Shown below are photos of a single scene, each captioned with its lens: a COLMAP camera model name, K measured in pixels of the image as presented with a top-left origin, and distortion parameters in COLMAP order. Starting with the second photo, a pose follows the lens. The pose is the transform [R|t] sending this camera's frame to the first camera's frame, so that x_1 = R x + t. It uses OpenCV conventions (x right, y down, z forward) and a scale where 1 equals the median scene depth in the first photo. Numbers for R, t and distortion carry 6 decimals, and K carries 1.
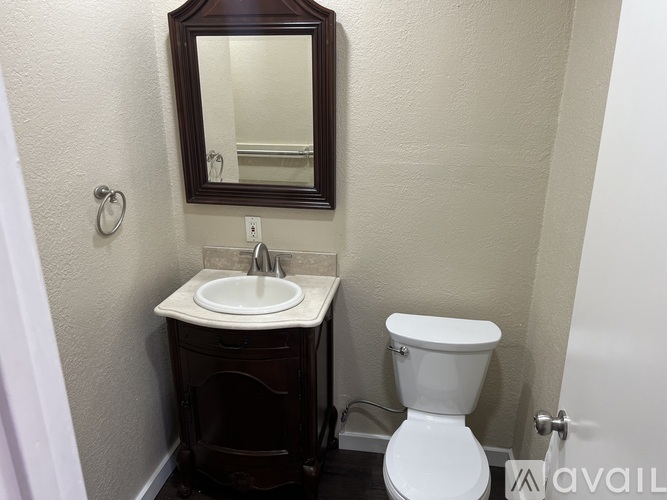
lens RADIAL K [[504.5, 0, 334.6], [0, 504.5, 255.6], [0, 0, 1]] dist [0.076968, -0.079907]
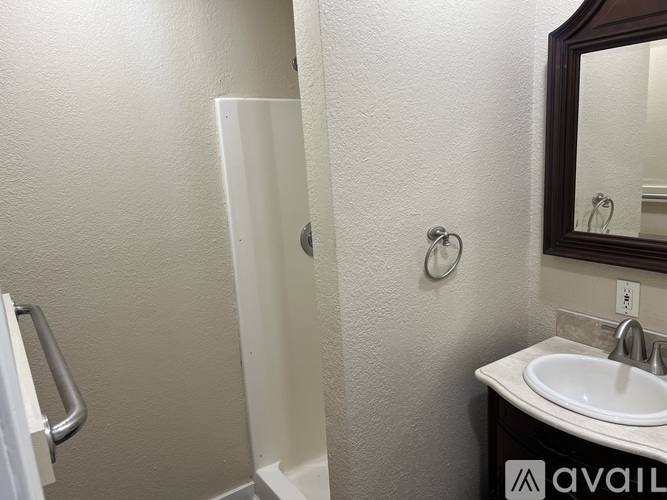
lens RADIAL K [[504.5, 0, 334.6], [0, 504.5, 255.6], [0, 0, 1]] dist [0.076968, -0.079907]
pose [[0.699697, 0.108659, -0.706129, 0.067341], [-0.169169, 0.985457, -0.015987, -0.032339], [0.694122, 0.130642, 0.707903, 0.187824]]
